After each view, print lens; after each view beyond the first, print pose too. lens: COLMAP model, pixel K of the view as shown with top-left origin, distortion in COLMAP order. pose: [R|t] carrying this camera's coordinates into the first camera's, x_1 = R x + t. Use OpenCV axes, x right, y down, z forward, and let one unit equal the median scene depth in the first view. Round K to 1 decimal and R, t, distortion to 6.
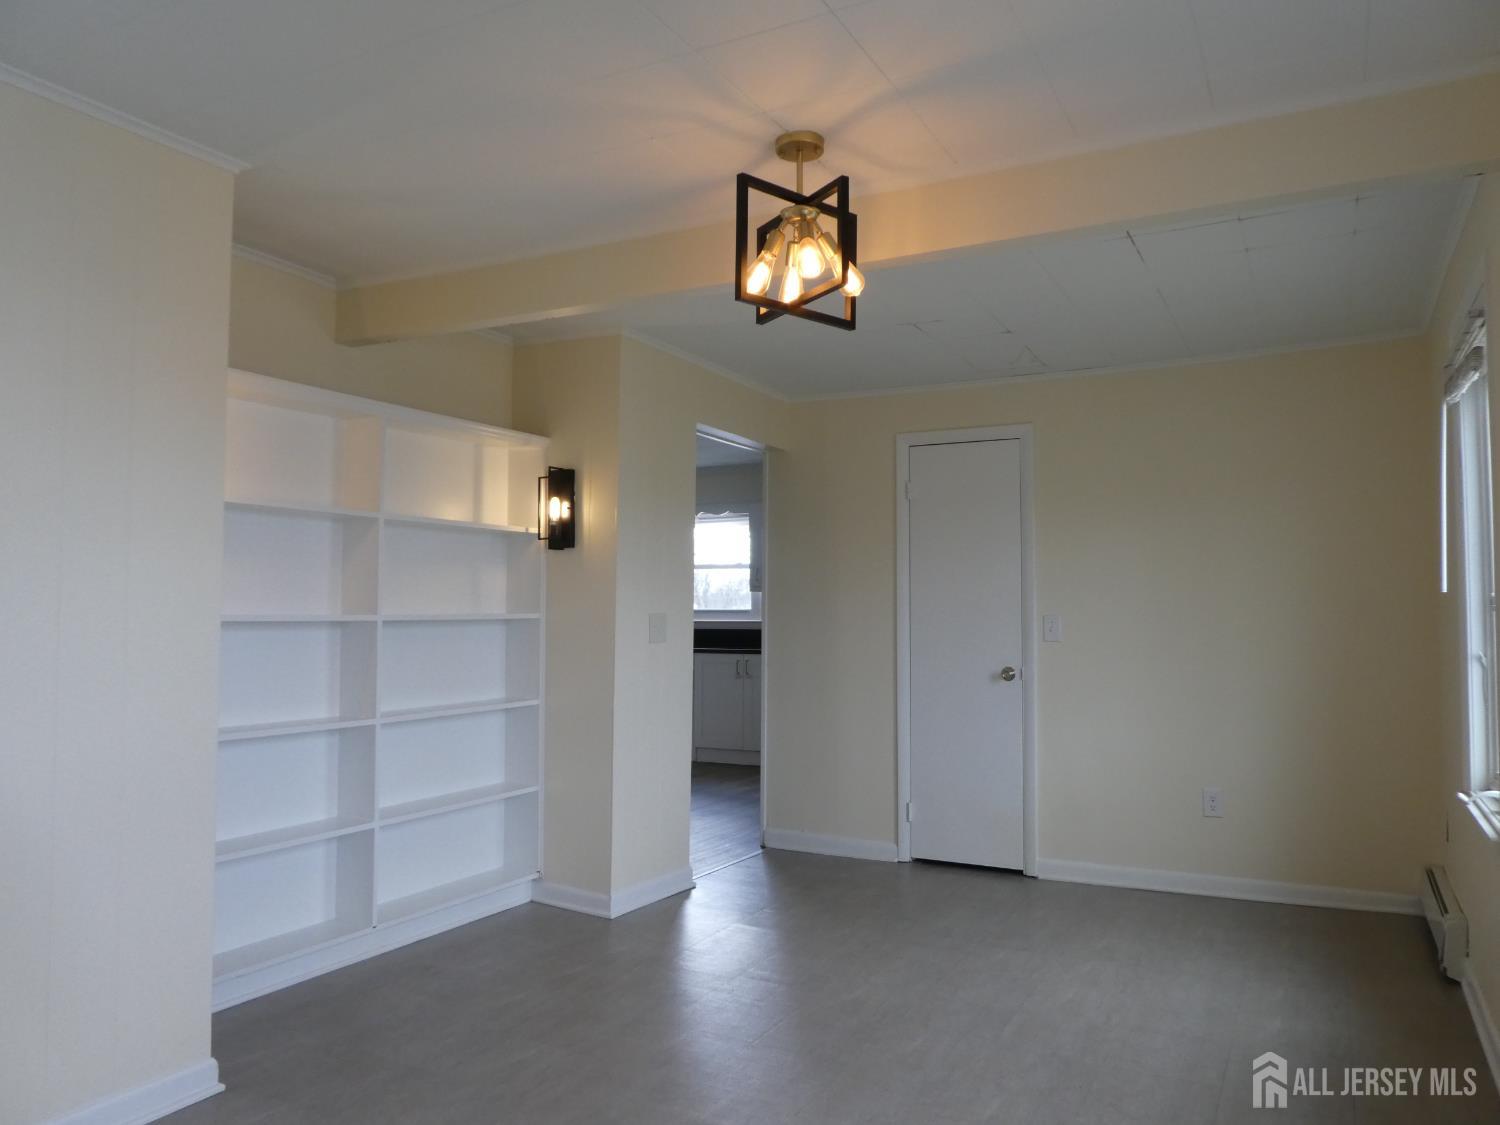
lens RADIAL K [[1076.9, 0, 754.8], [0, 1076.9, 565.1], [0, 0, 1]] dist [-0.022439, 0.001482]
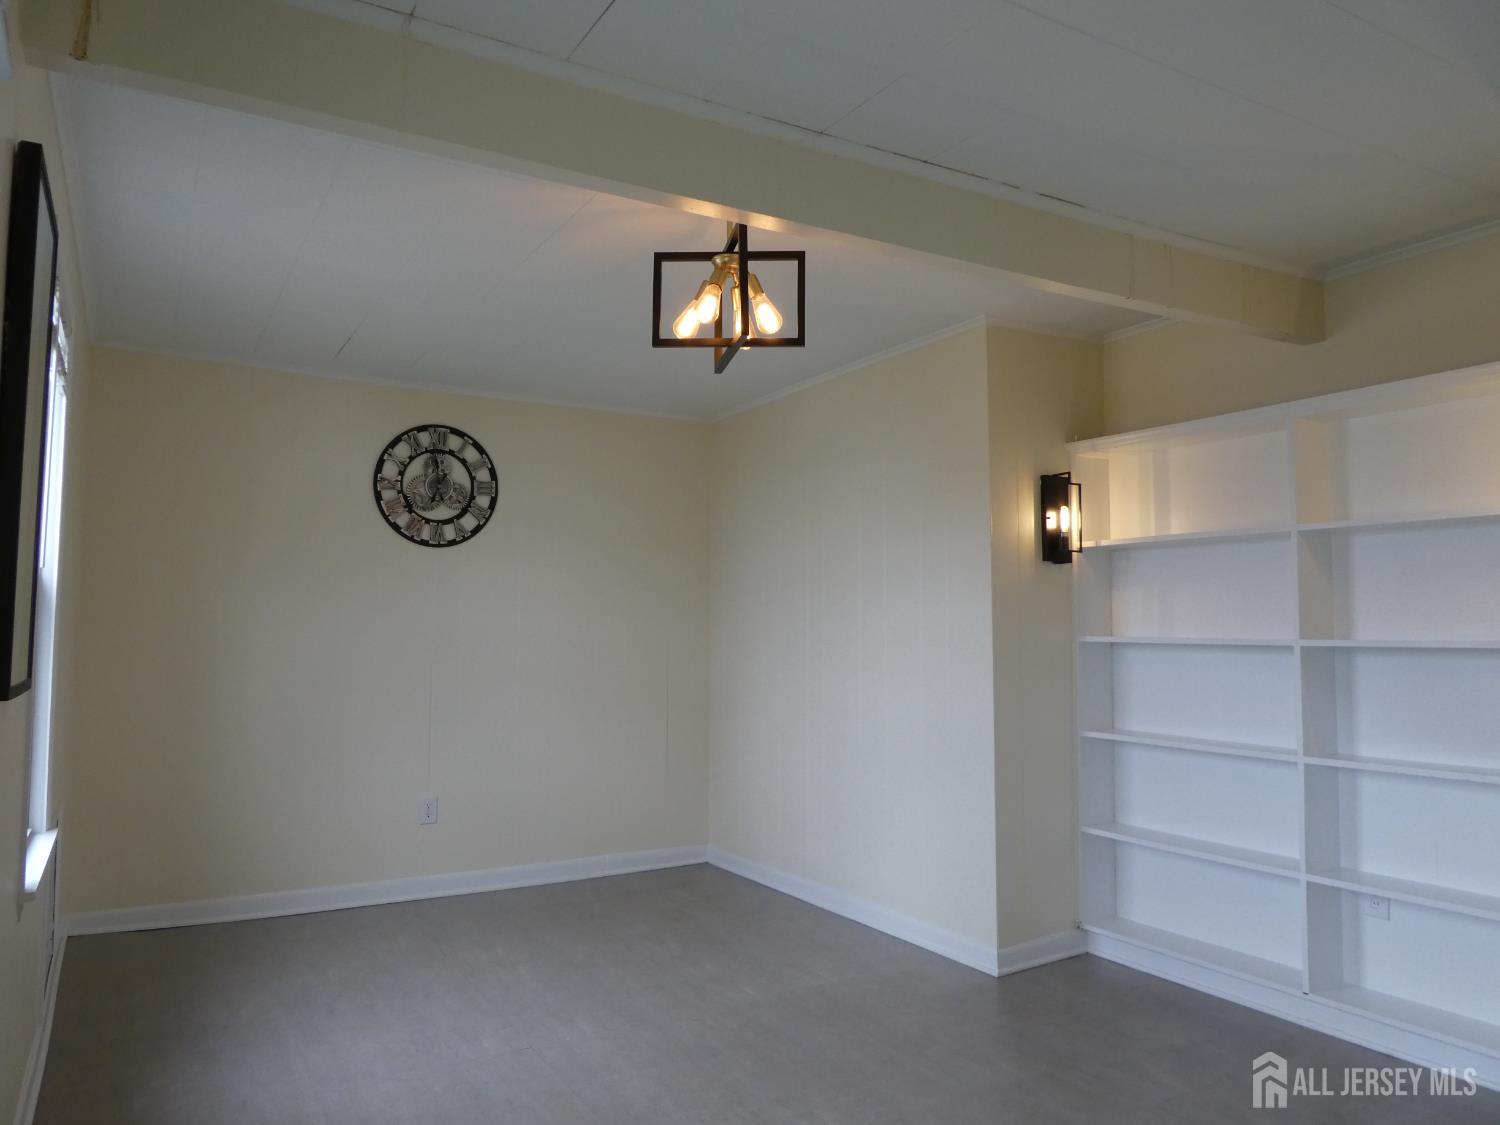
lens RADIAL K [[1076.9, 0, 754.0], [0, 1076.9, 563.0], [0, 0, 1]] dist [-0.022439, 0.001482]
pose [[-0.523943, -0.059032, -0.849705, 0.639168], [0.026181, 0.996008, -0.085340, 0.046277], [0.851351, -0.066959, -0.520305, 1.073368]]
